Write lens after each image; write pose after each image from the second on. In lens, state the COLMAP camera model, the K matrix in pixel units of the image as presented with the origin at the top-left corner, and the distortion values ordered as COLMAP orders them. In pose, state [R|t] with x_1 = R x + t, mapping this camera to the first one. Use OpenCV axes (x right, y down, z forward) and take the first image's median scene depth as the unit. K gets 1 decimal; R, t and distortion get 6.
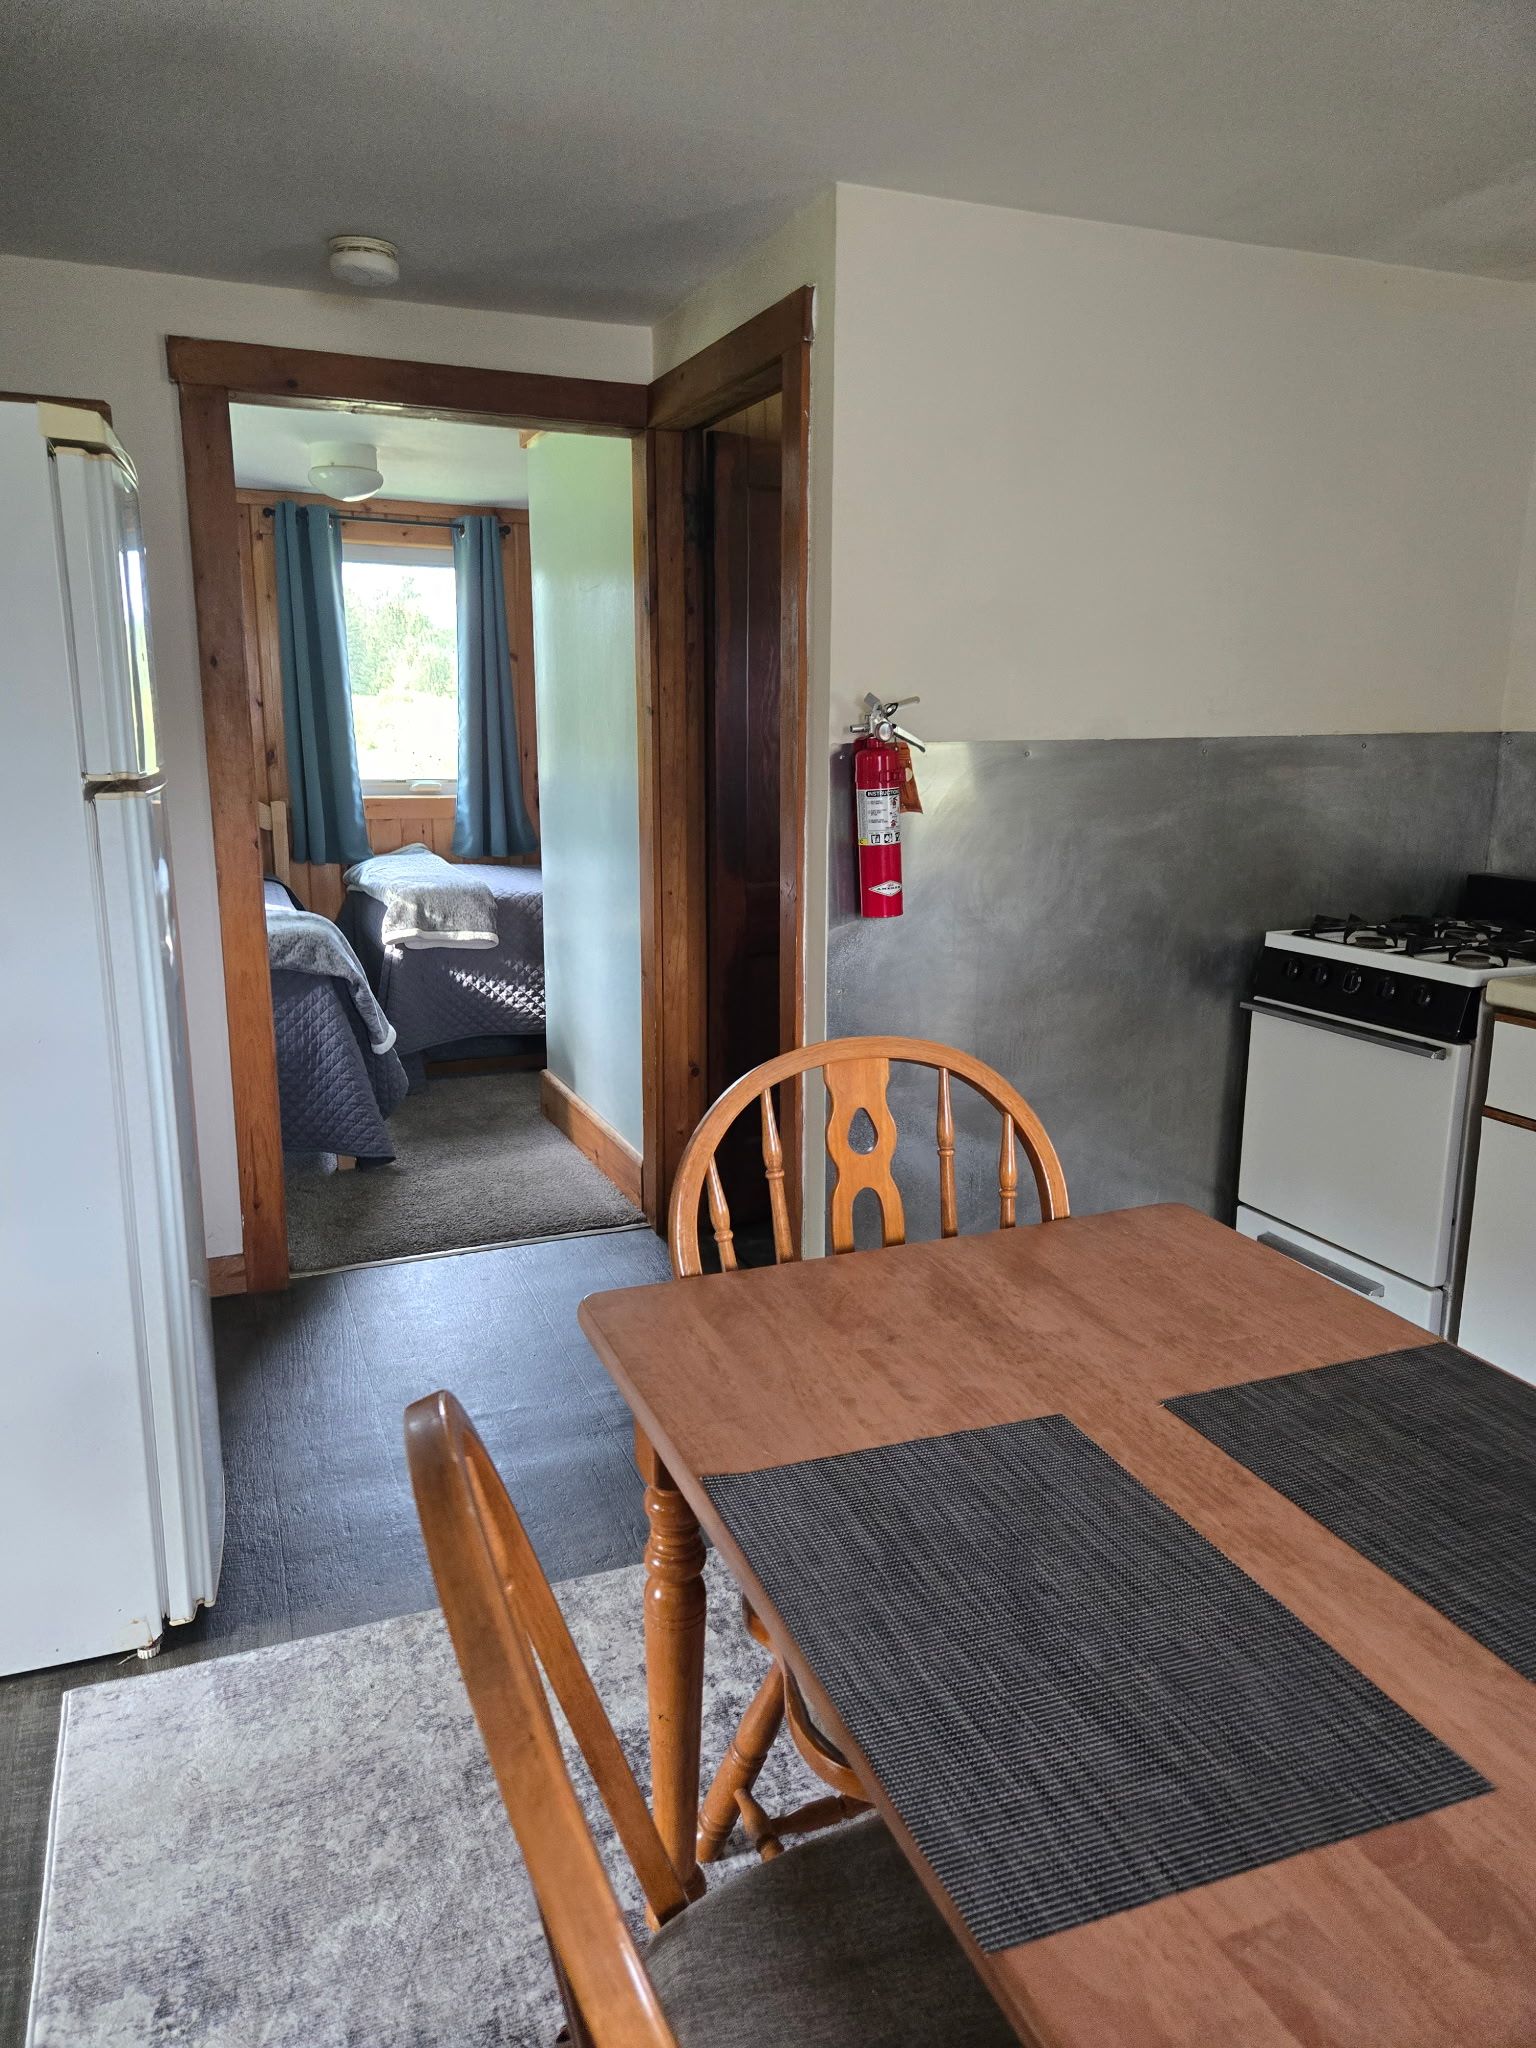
lens RADIAL K [[1376.9, 0, 757.4], [0, 1376.9, 1031.0], [0, 0, 1]] dist [0.069954, -0.058132]
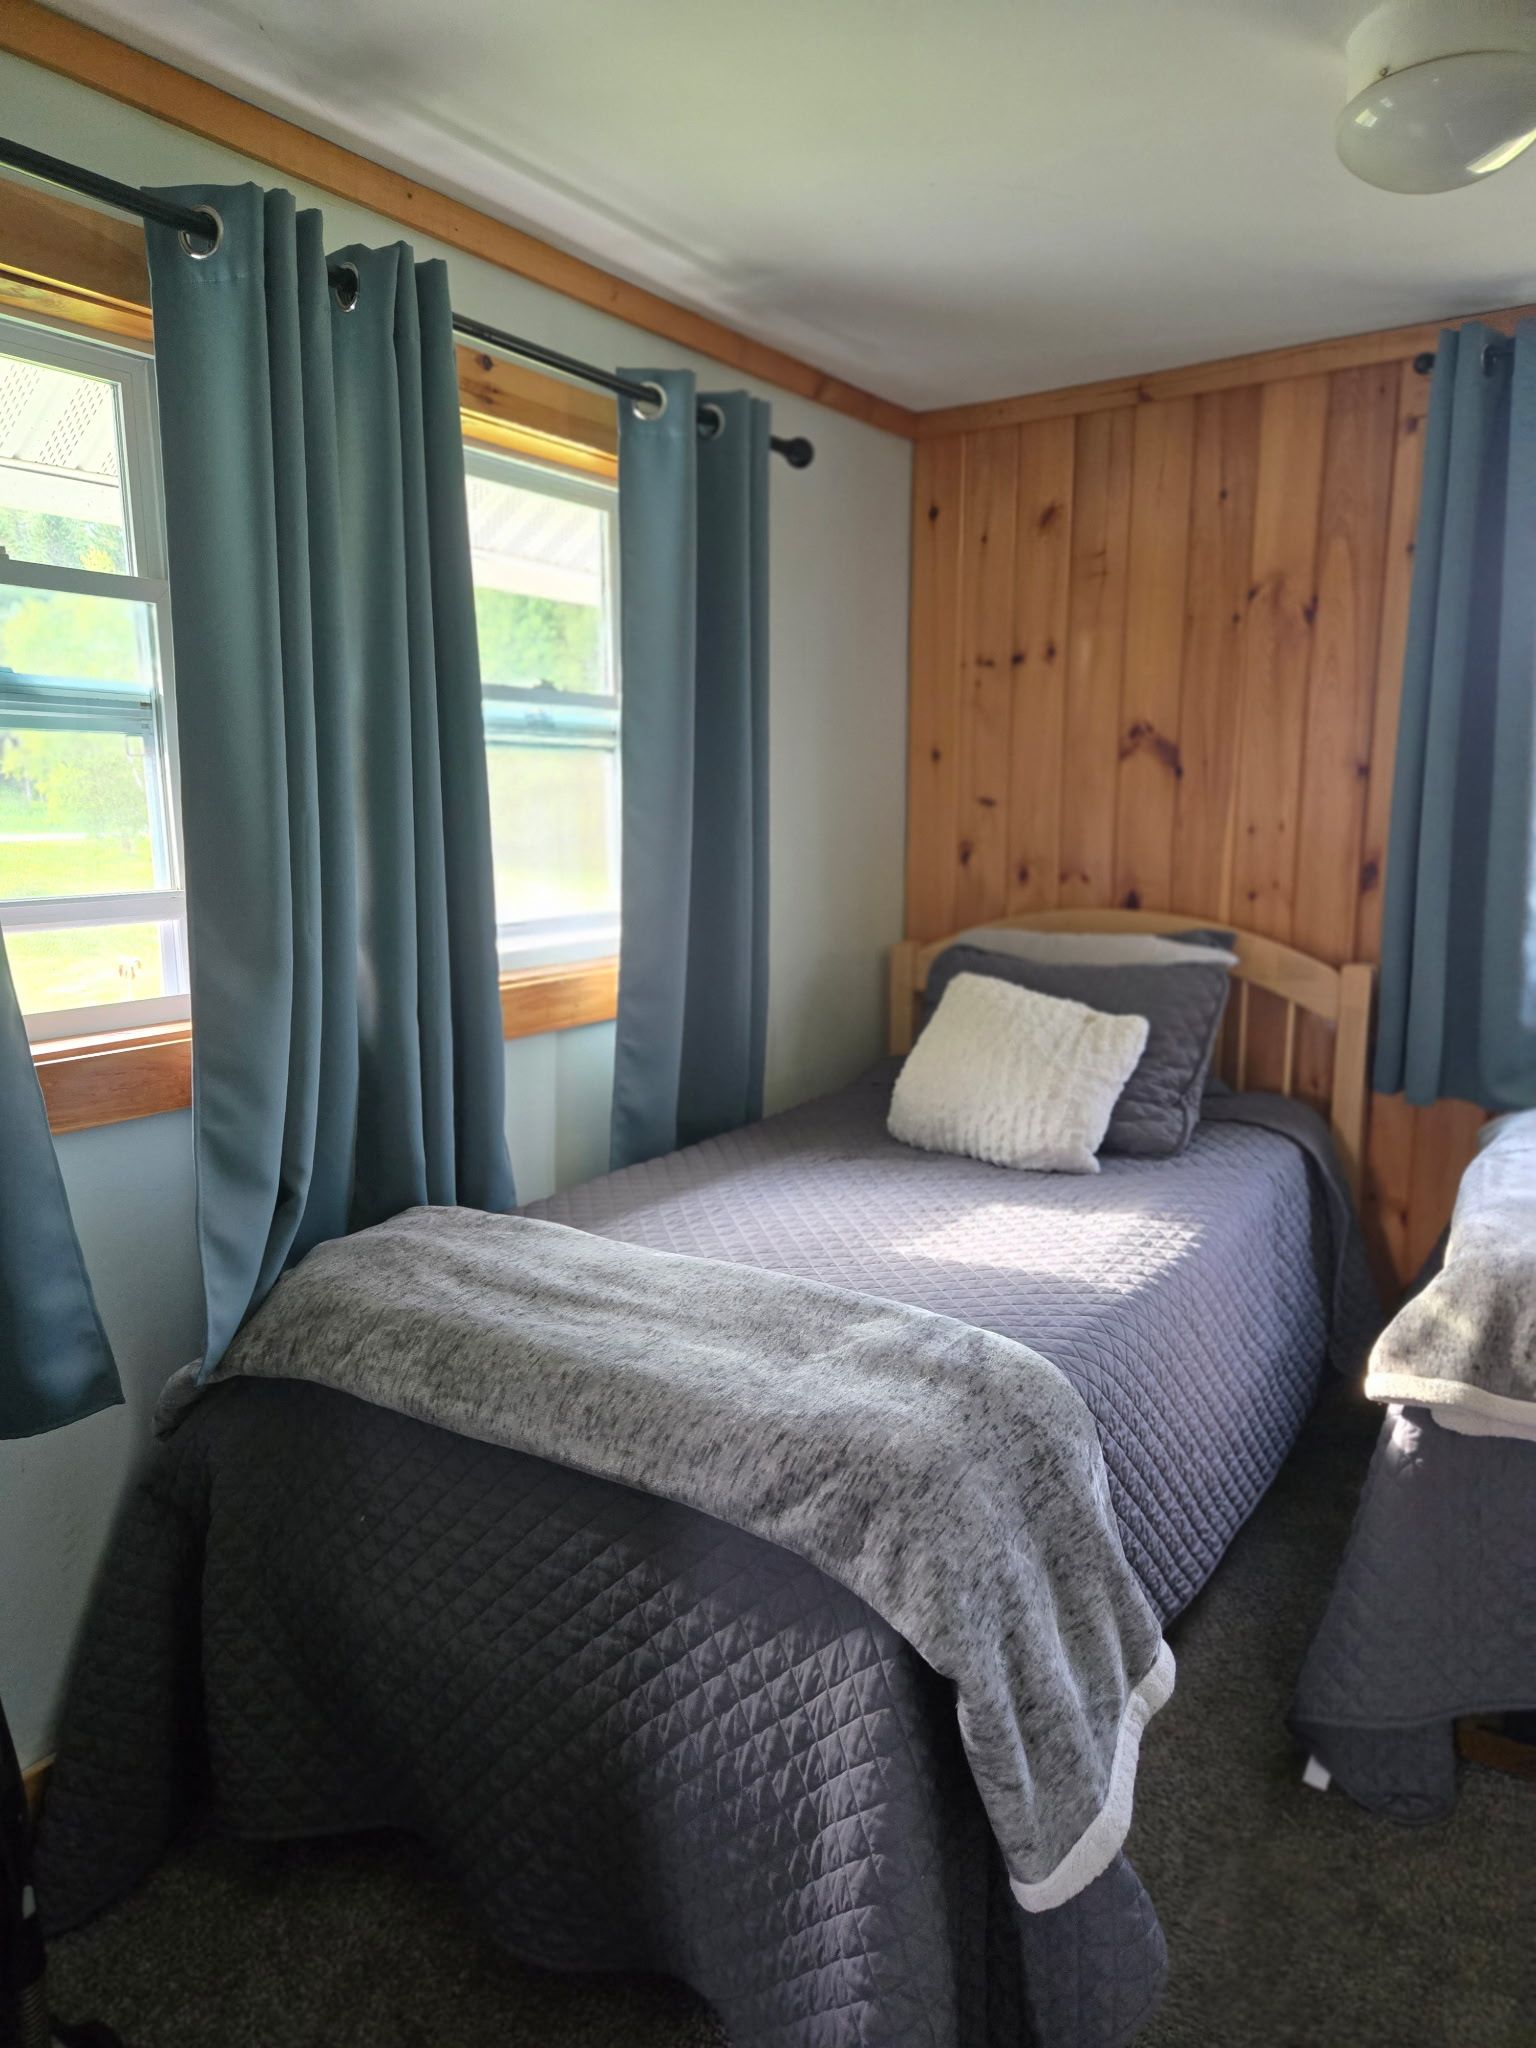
lens RADIAL K [[1376.9, 0, 775.8], [0, 1376.9, 1027.5], [0, 0, 1]] dist [0.069954, -0.058132]
pose [[0.562068, 0.123174, -0.817868, -0.063305], [-0.166000, 0.985528, 0.034342, -0.139665], [0.810262, 0.116464, 0.574380, 0.614173]]
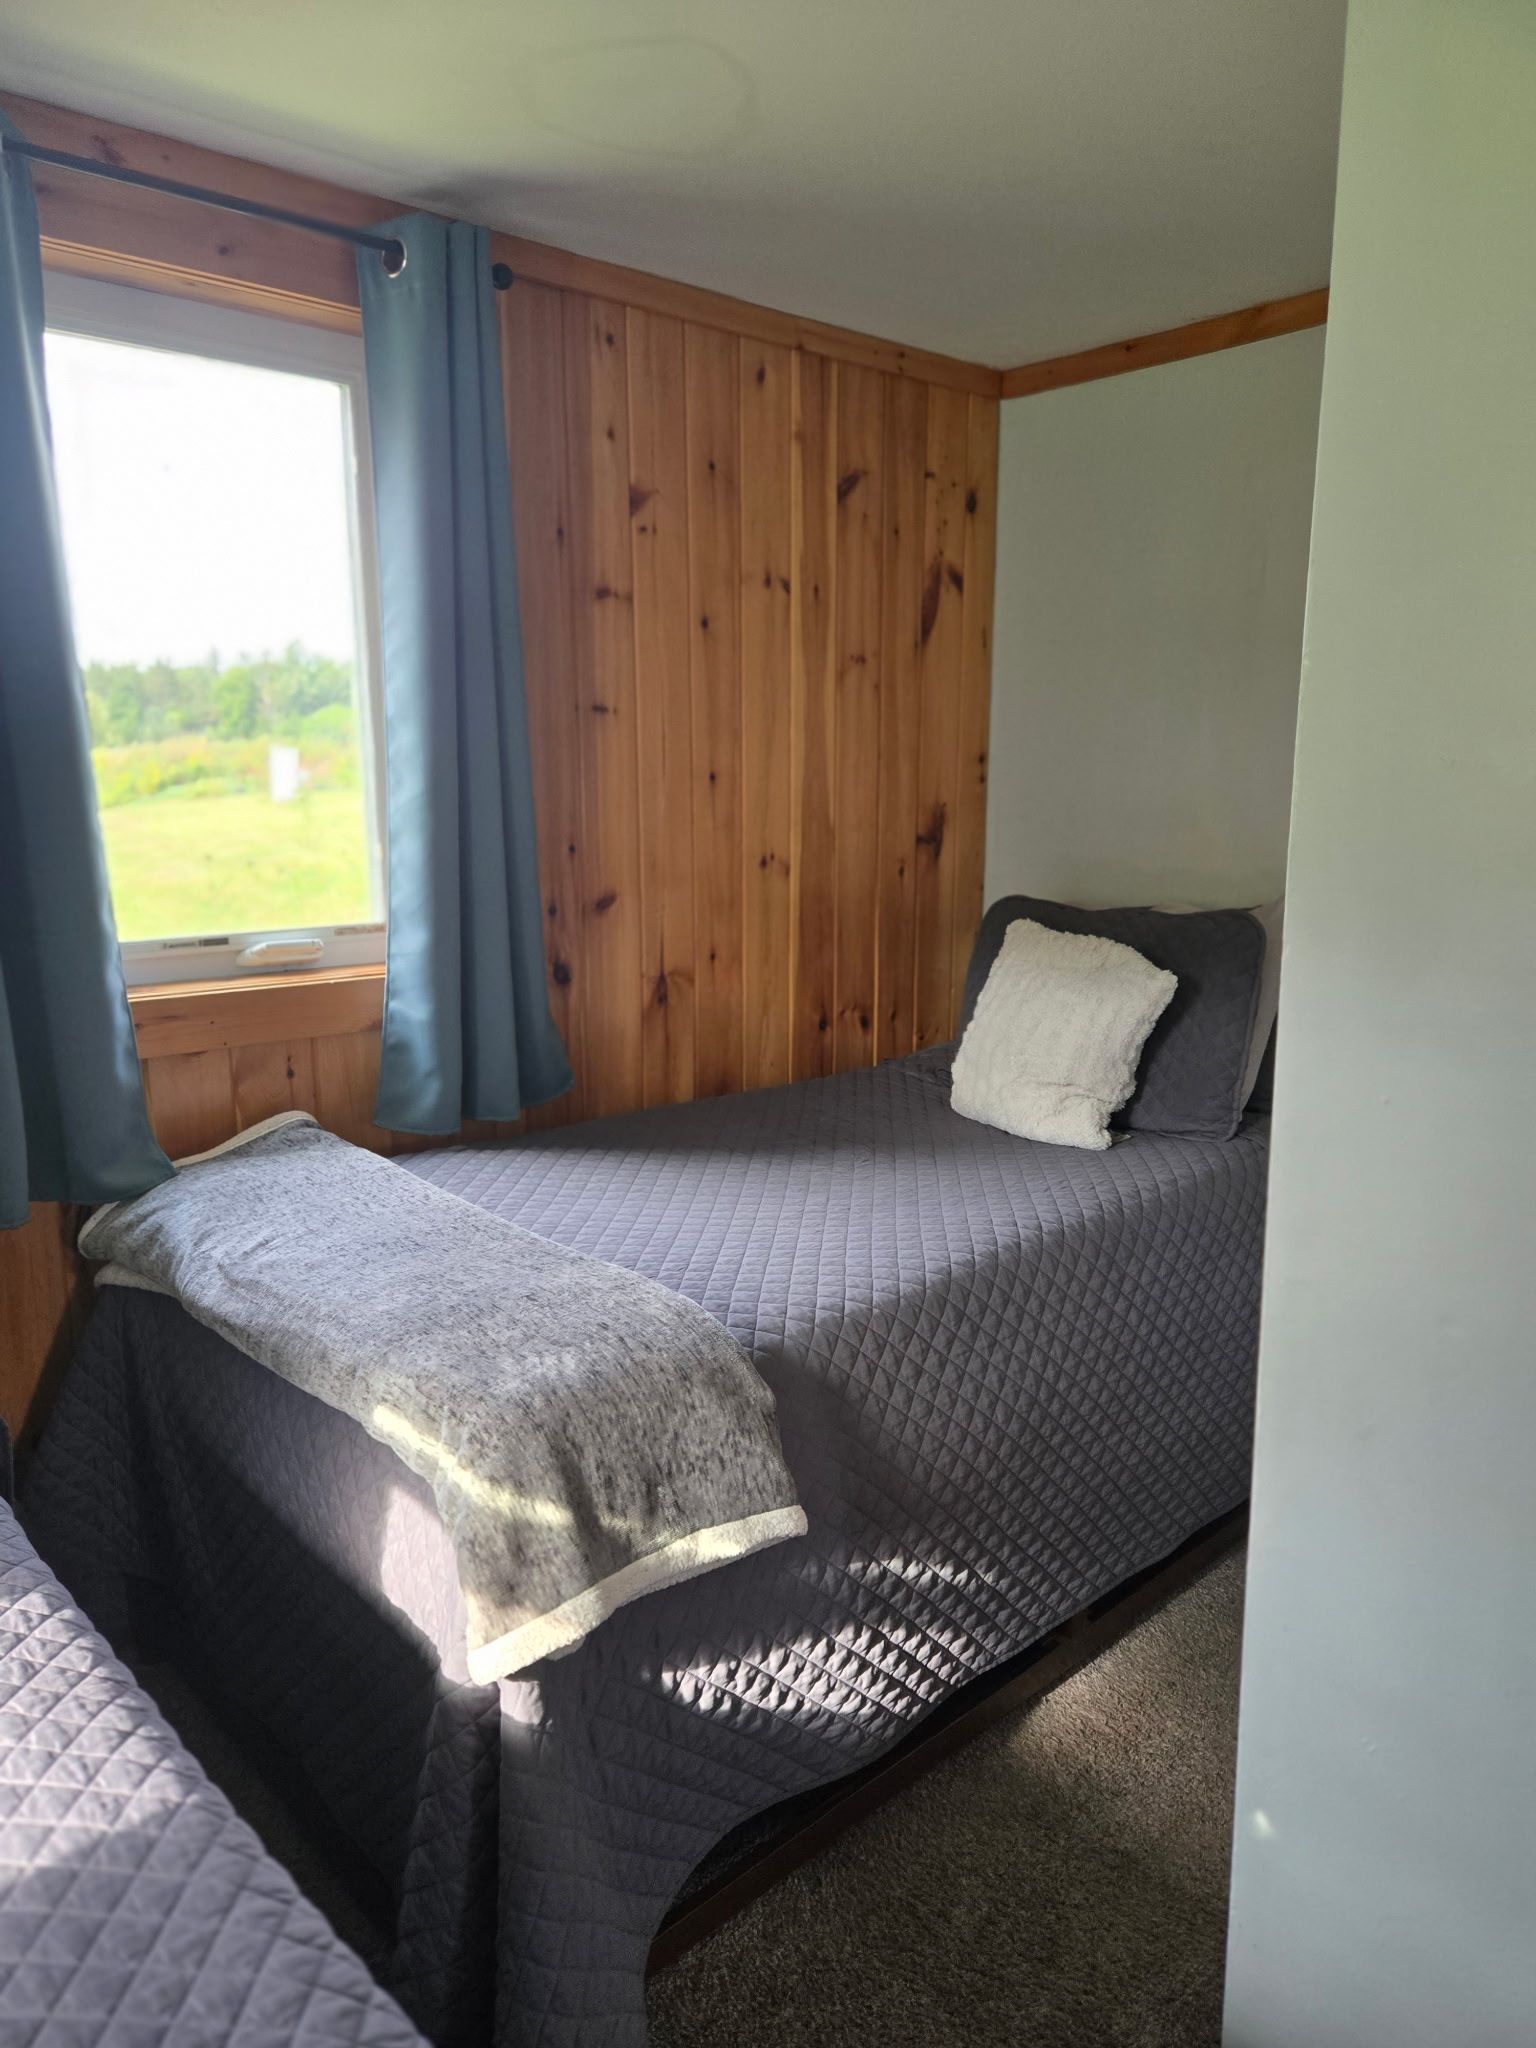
lens RADIAL K [[1376.9, 0, 772.1], [0, 1376.9, 1021.1], [0, 0, 1]] dist [0.069954, -0.058132]
pose [[0.945481, -0.066047, 0.318909, -0.276864], [0.077564, 0.996710, -0.023536, -0.162506], [-0.316305, 0.046989, 0.947493, 0.704724]]
